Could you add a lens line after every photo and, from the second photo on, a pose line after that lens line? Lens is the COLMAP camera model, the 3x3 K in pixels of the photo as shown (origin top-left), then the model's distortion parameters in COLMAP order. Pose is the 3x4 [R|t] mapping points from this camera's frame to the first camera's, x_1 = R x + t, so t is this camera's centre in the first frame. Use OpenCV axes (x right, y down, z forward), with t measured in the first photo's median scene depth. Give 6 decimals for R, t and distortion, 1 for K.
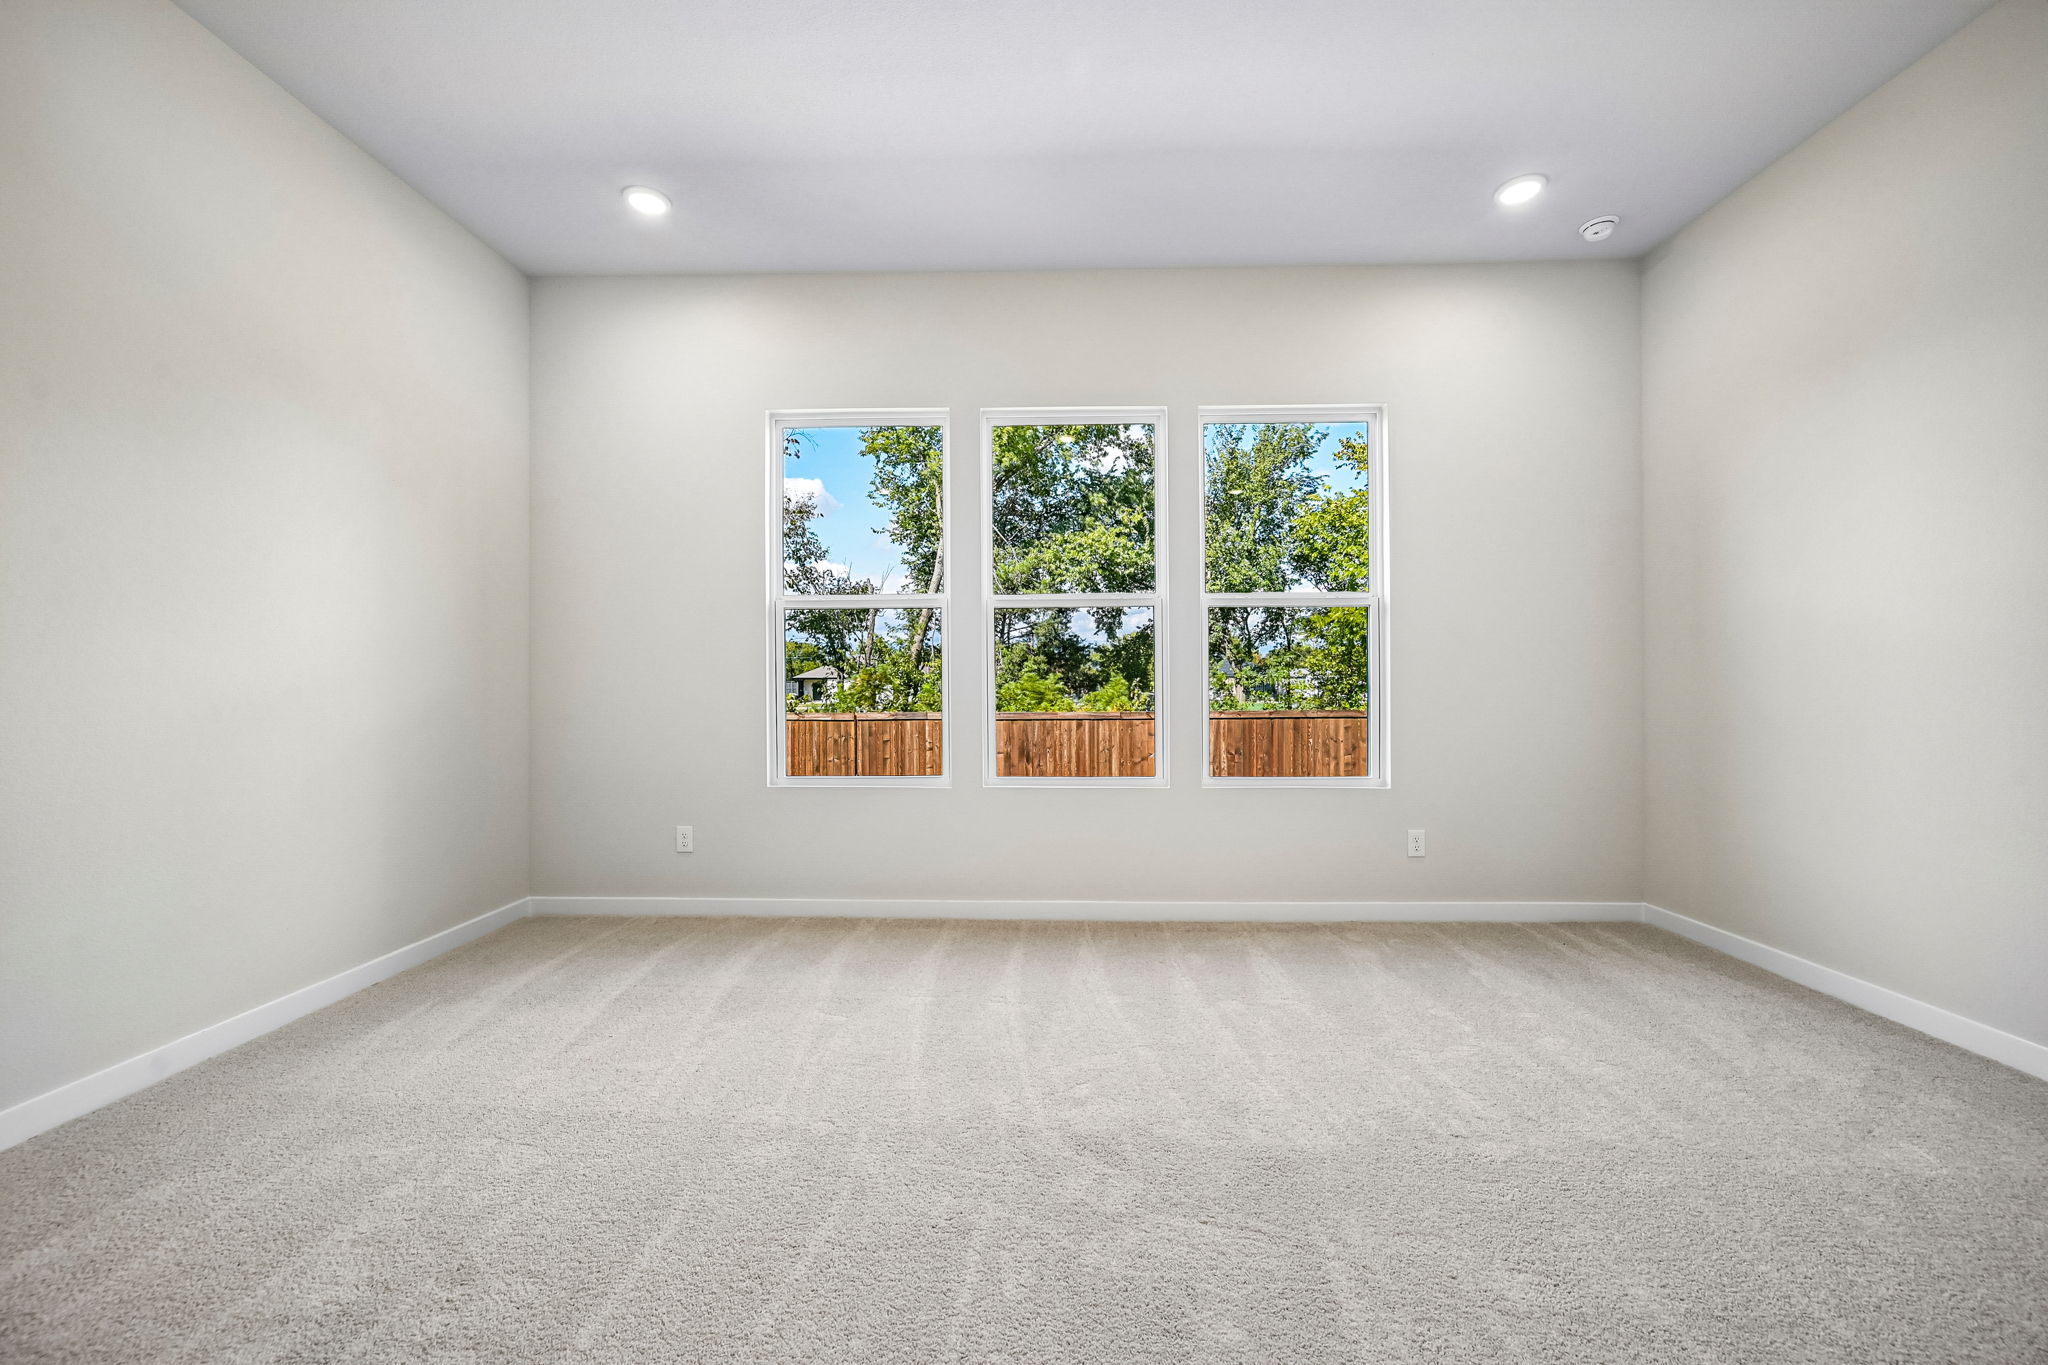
lens RADIAL K [[836.5, 0, 1024.0], [0, 836.5, 682.5], [0, 0, 1]] dist [-0.000945, -0.000076]
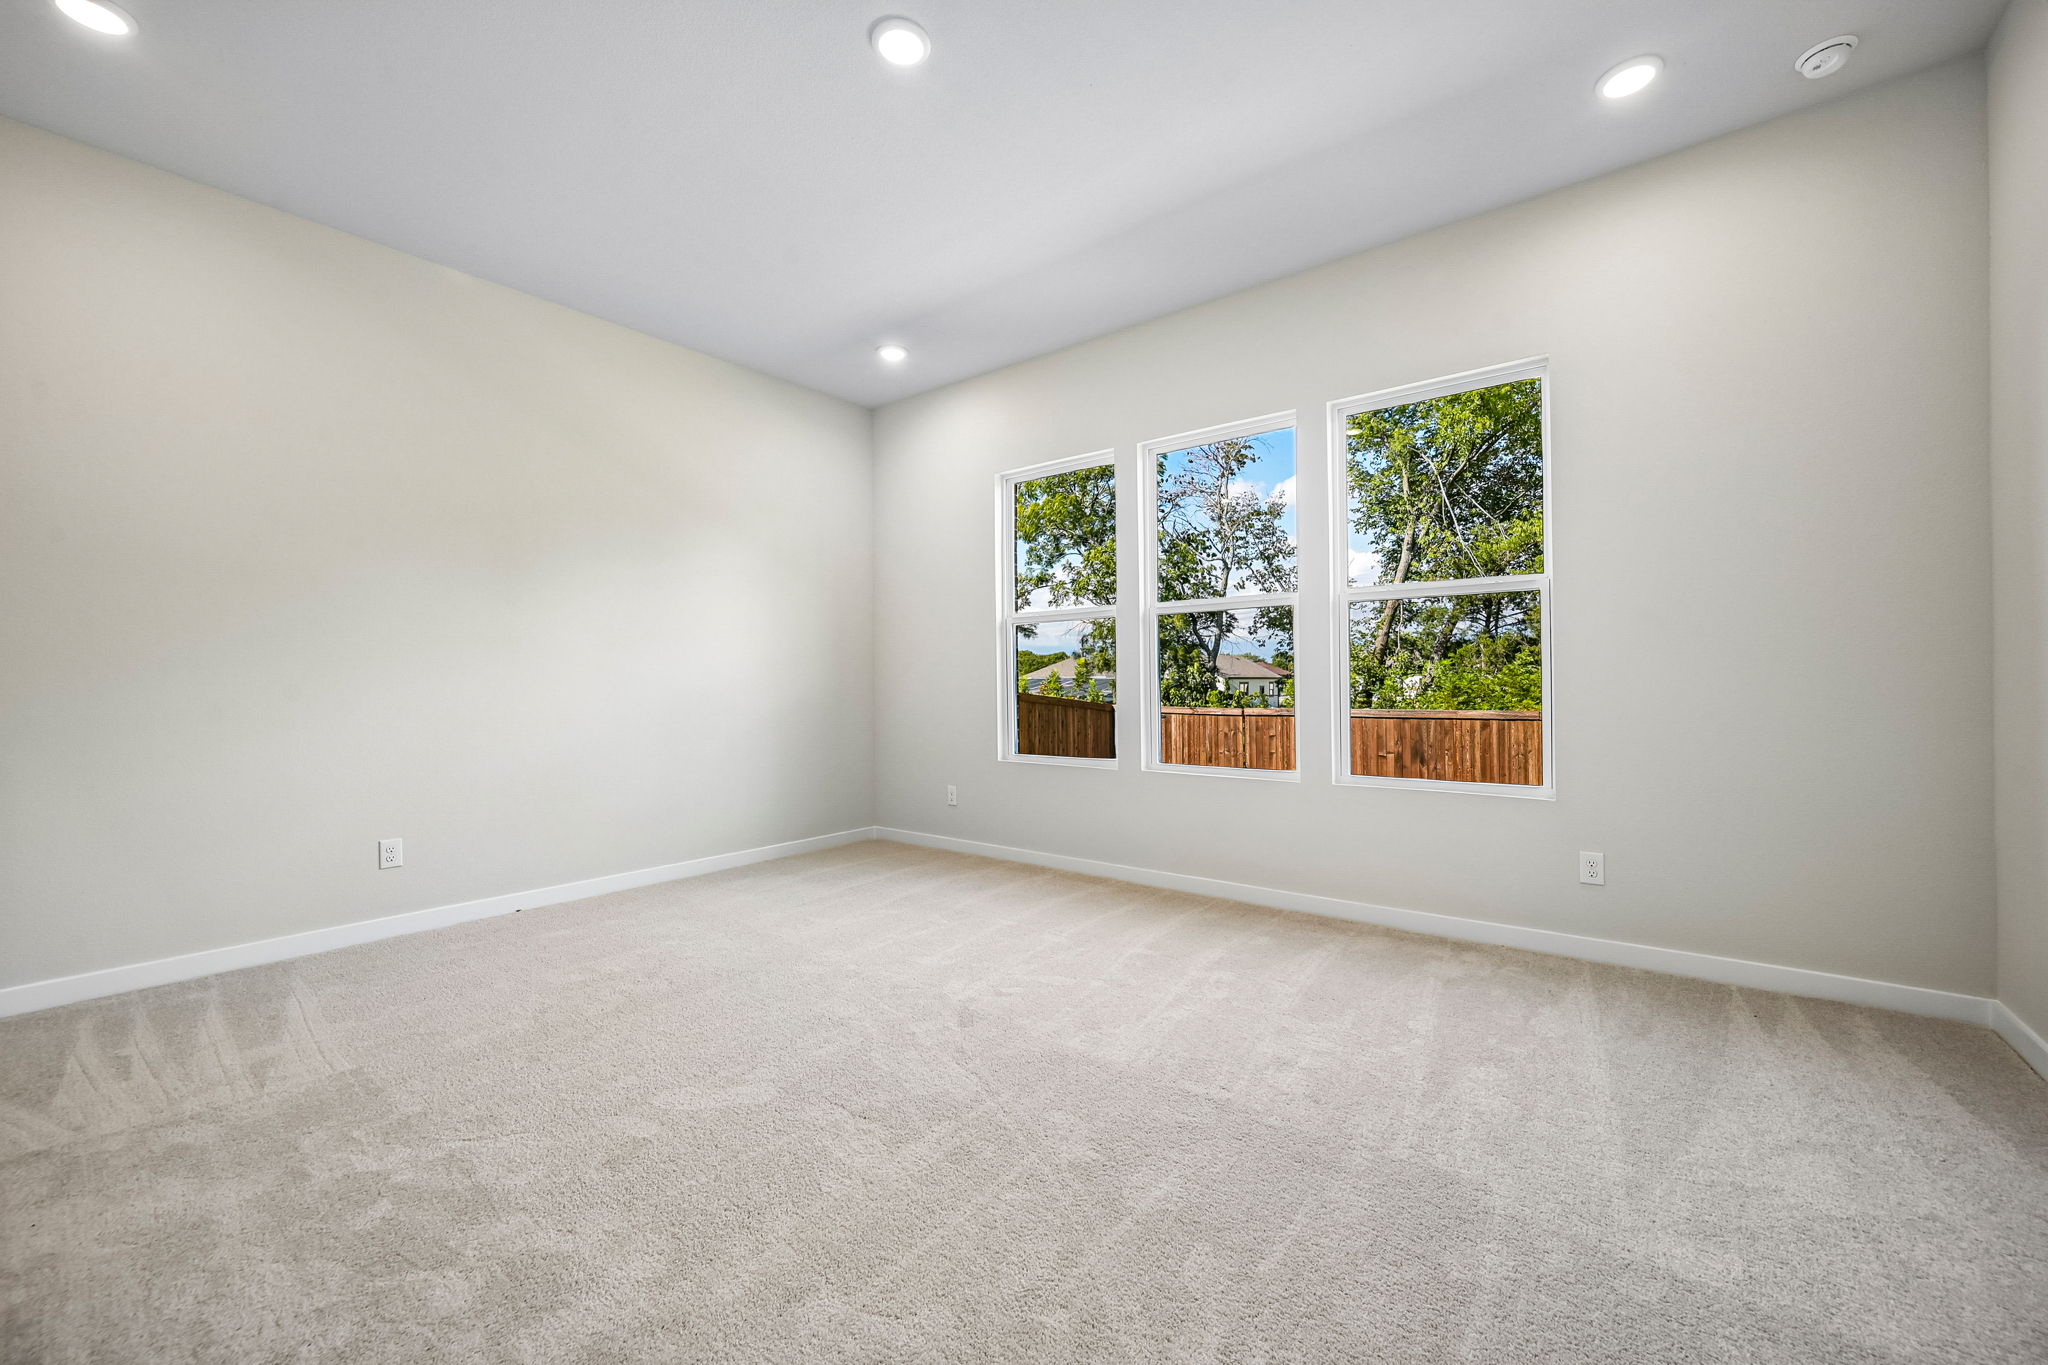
lens RADIAL K [[855.0, 0, 1024.0], [0, 855.0, 682.5], [0, 0, 1]] dist [0.000425, 0.000060]
pose [[0.786166, -0.004046, -0.618003, 0.287901], [0.007179, 0.999971, 0.002586, -0.000692], [0.617974, -0.006469, 0.786172, -0.016200]]
